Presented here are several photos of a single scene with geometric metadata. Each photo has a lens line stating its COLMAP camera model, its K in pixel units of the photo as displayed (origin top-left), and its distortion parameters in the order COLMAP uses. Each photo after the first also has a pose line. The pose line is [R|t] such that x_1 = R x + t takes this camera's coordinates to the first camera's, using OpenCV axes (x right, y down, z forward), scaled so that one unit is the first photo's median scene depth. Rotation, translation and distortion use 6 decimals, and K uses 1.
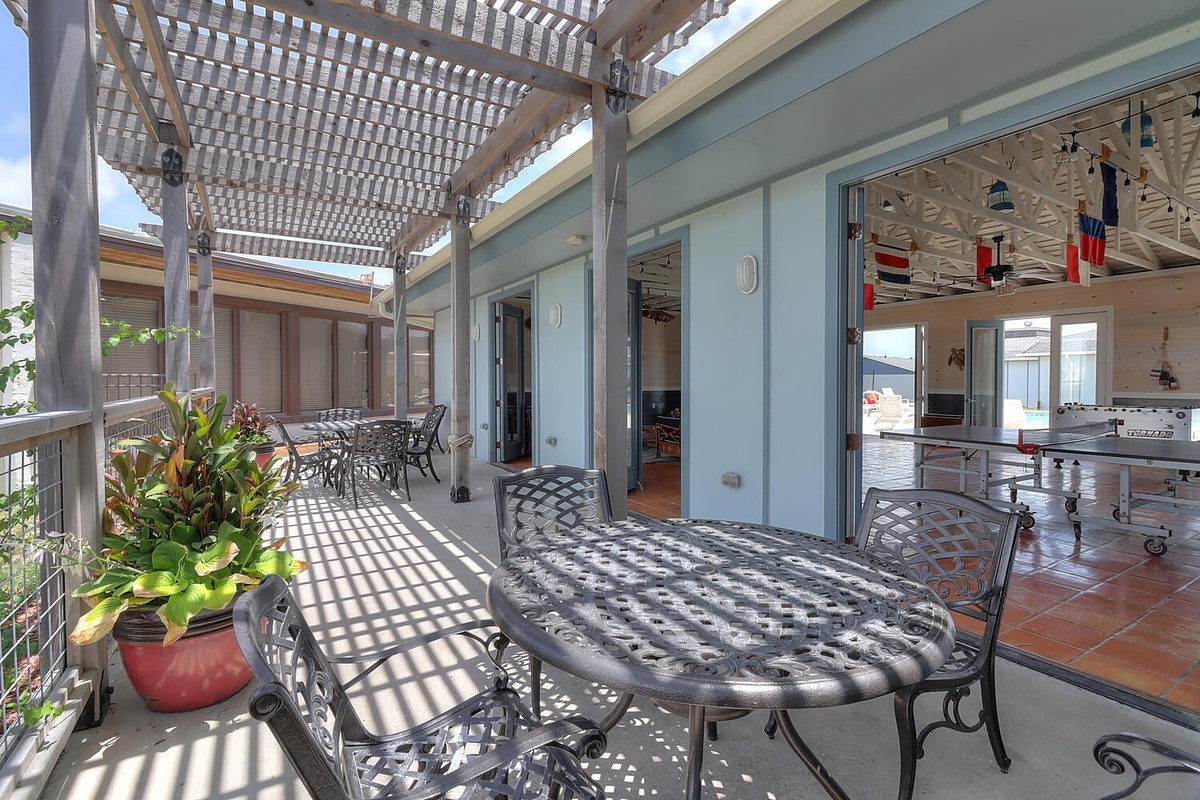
lens RADIAL K [[551.4, 0, 600.5], [0, 551.4, 393.3], [0, 0, 1]] dist [-0.000783, -0.000091]
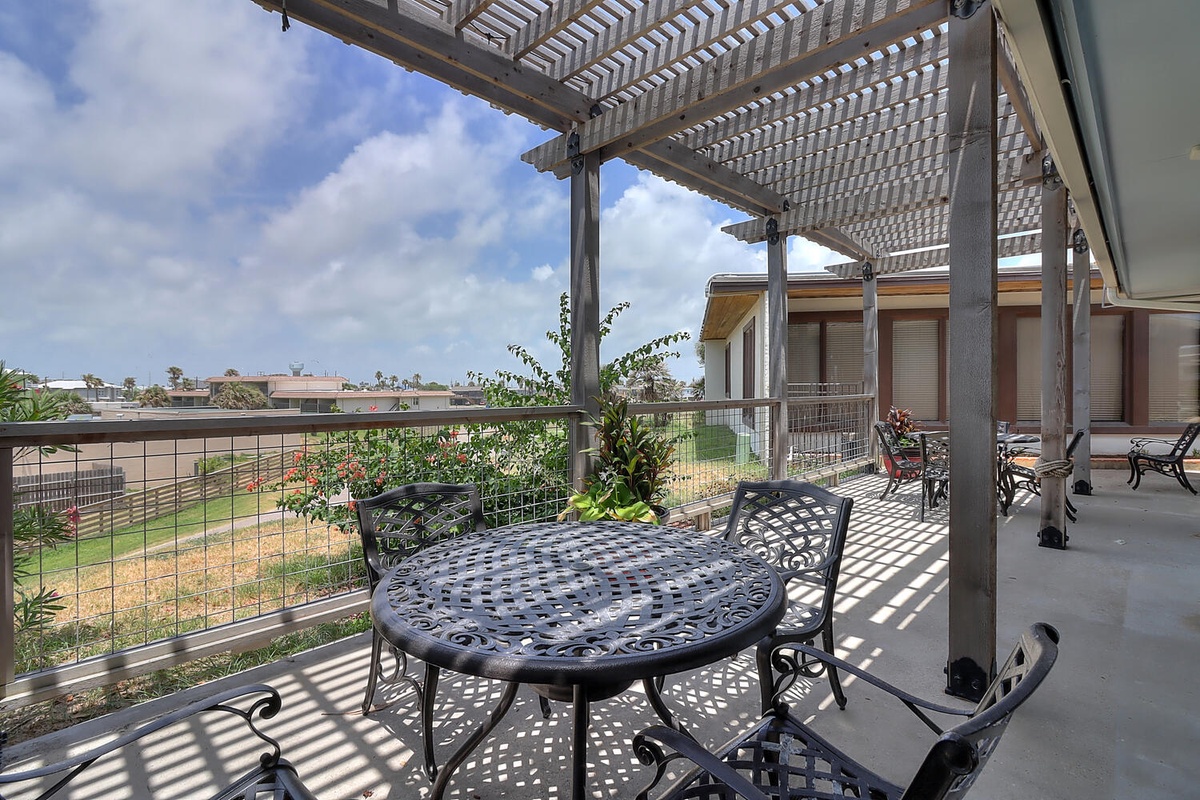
lens RADIAL K [[551.4, 0, 600.5], [0, 551.4, 393.3], [0, 0, 1]] dist [-0.000783, -0.000091]
pose [[0.243980, 0.006550, -0.969758, 1.102871], [-0.017494, 0.999844, 0.002352, -0.022725], [0.969623, 0.016391, 0.244056, 0.673892]]
